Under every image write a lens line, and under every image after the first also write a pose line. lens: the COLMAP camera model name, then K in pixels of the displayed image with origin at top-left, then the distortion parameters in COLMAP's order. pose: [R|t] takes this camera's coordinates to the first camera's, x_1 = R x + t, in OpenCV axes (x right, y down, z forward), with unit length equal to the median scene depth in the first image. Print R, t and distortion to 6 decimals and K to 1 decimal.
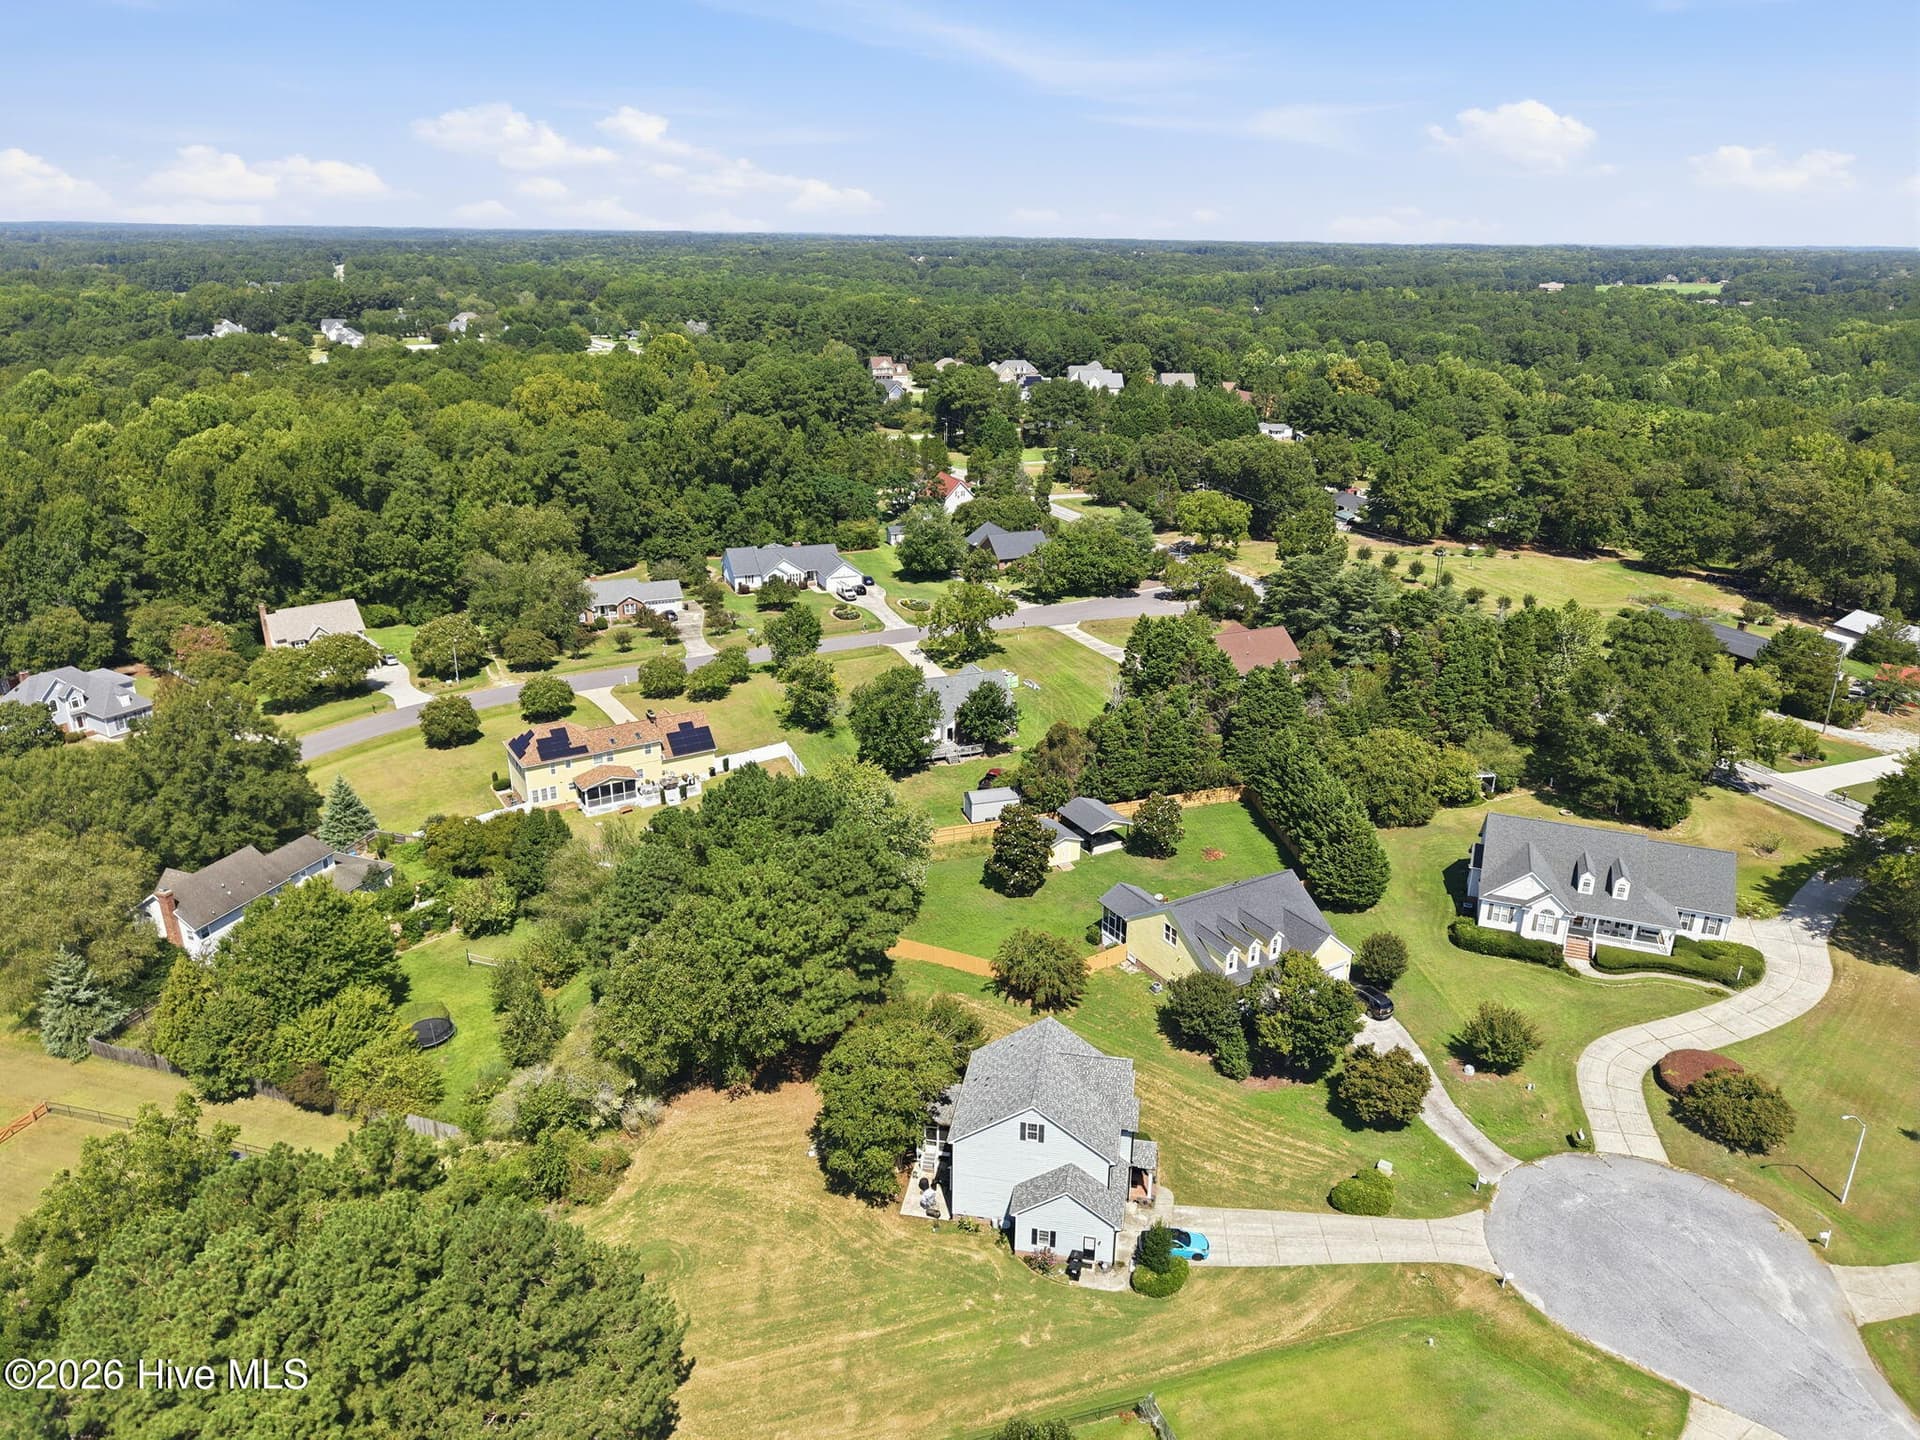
lens RADIAL K [[1281.0, 0, 969.5], [0, 1281.0, 723.9], [0, 0, 1]] dist [0.033621, -0.037095]
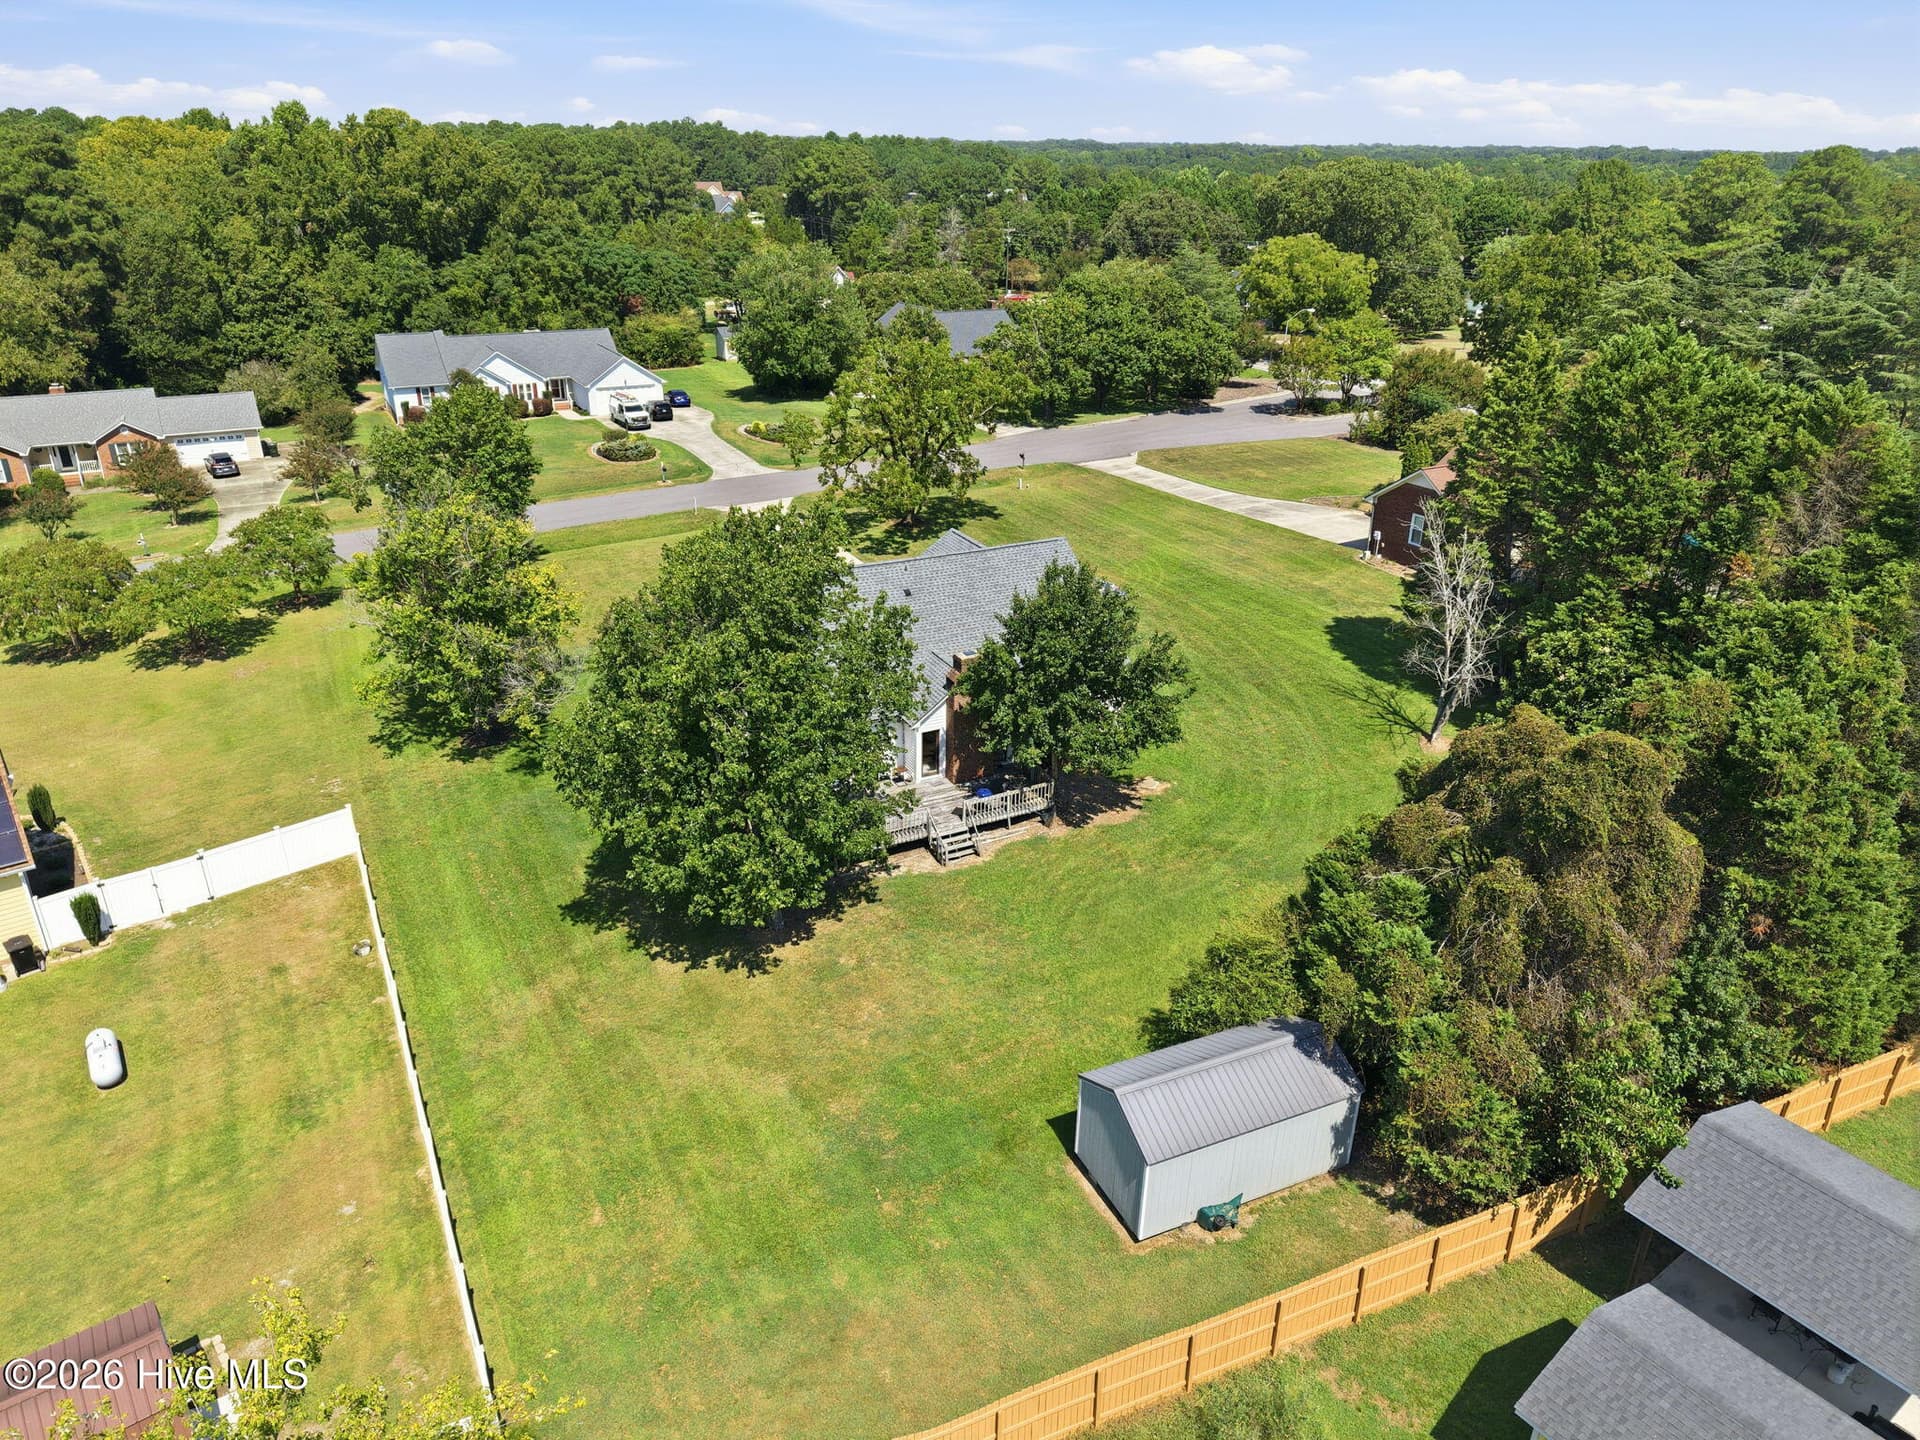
lens RADIAL K [[1281.0, 0, 969.5], [0, 1281.0, 723.9], [0, 0, 1]] dist [0.033621, -0.037095]
pose [[0.993162, -0.045504, 0.107510, -0.029428], [0.039121, 0.997386, 0.060747, -0.012444], [-0.109993, -0.056125, 0.992346, 0.547667]]
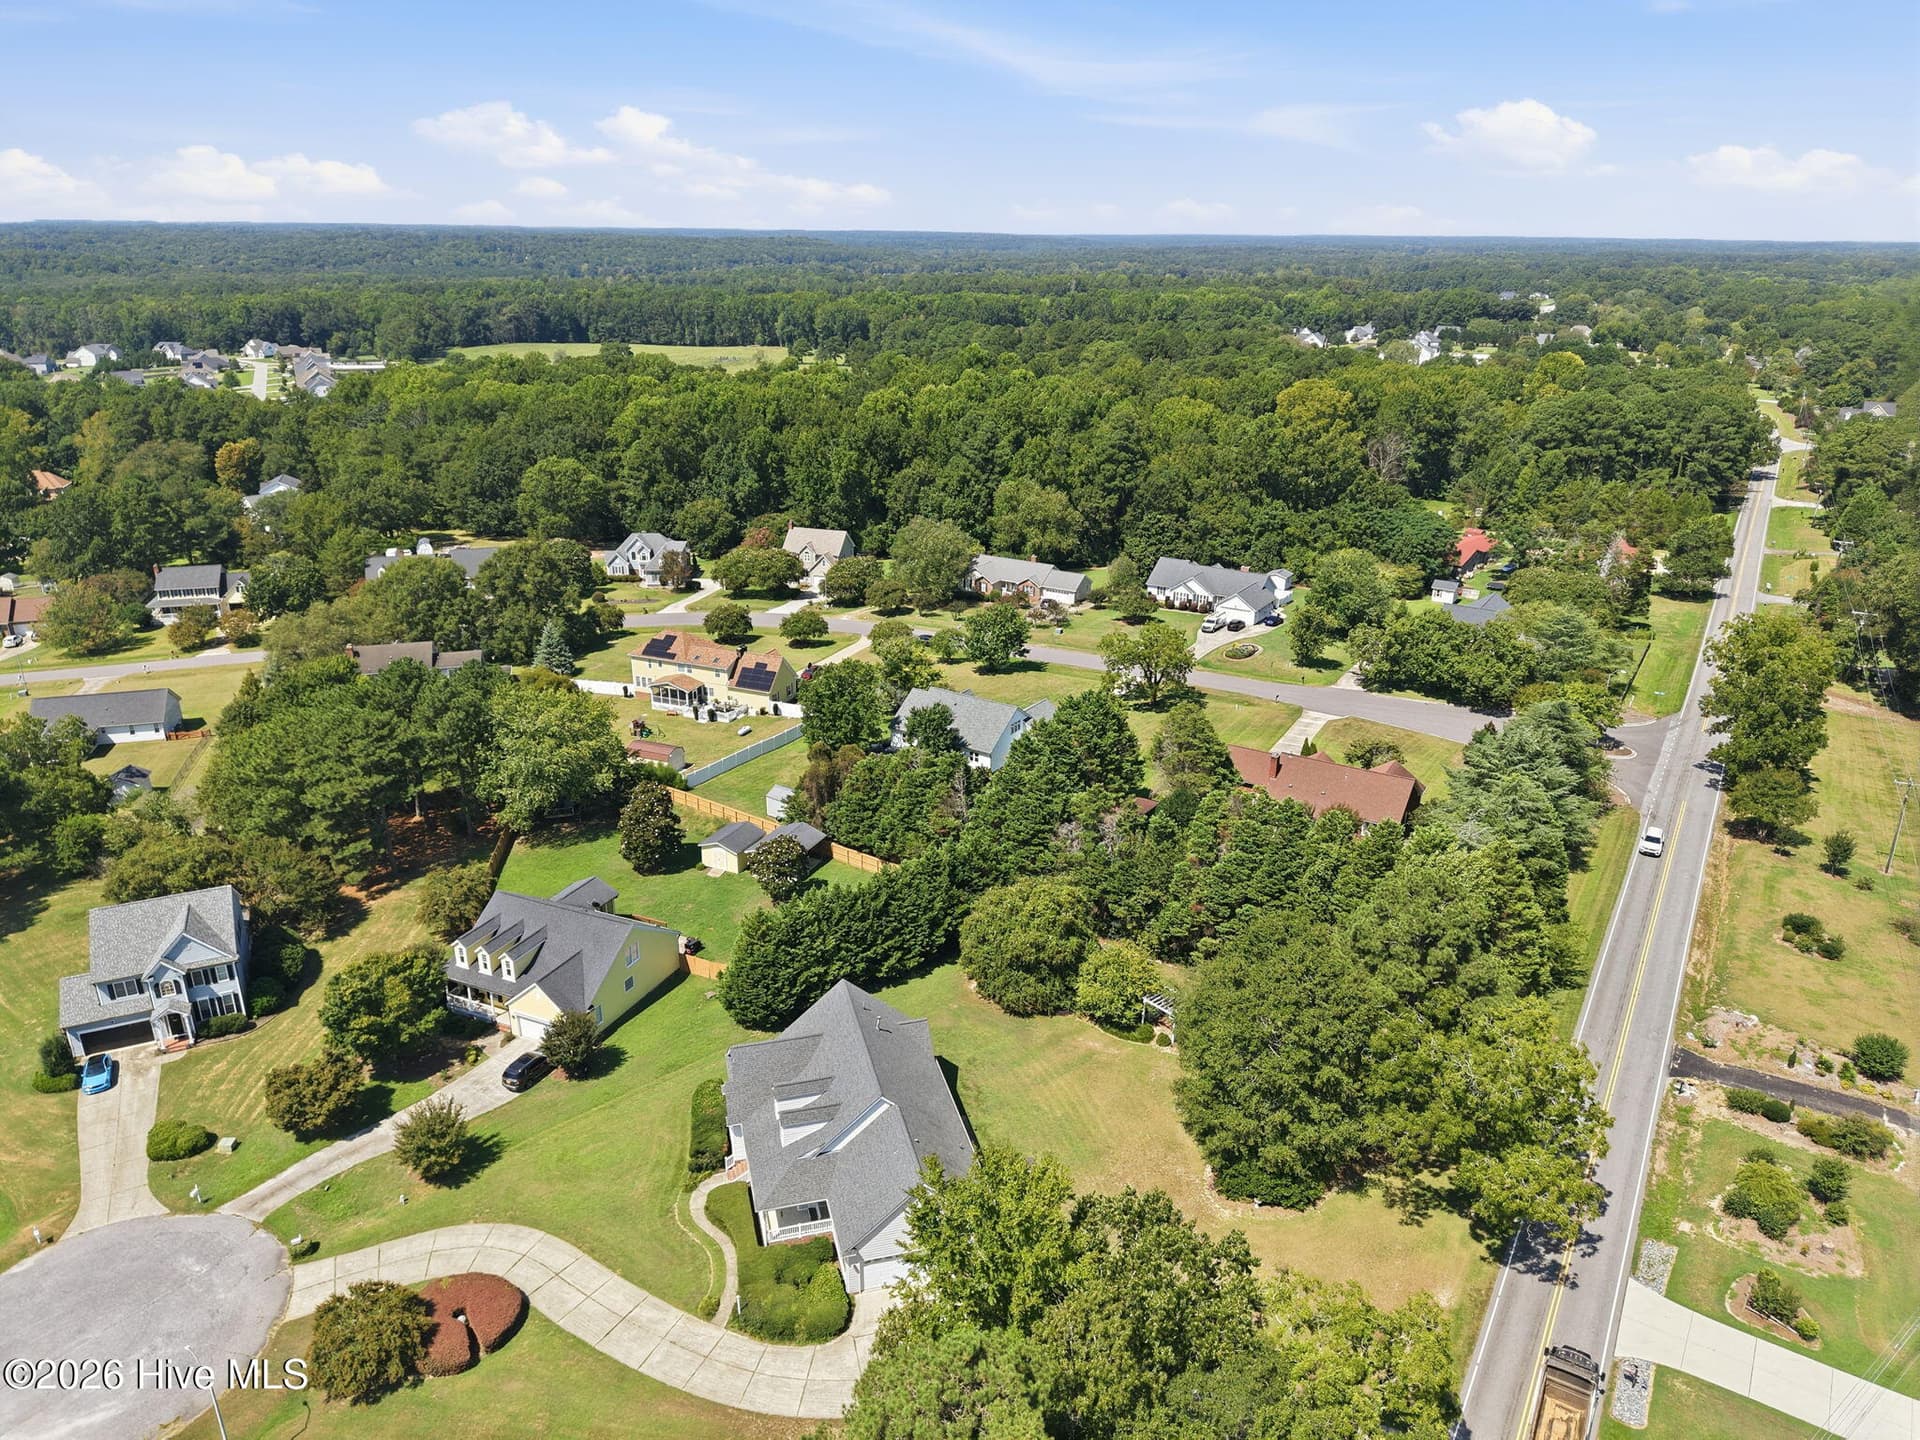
lens RADIAL K [[1281.0, 0, 969.5], [0, 1281.0, 723.9], [0, 0, 1]] dist [0.033621, -0.037095]
pose [[0.583773, 0.285436, -0.760089, 0.568498], [-0.291898, 0.947356, 0.131573, -0.114053], [0.757631, 0.145059, 0.636360, 0.321585]]
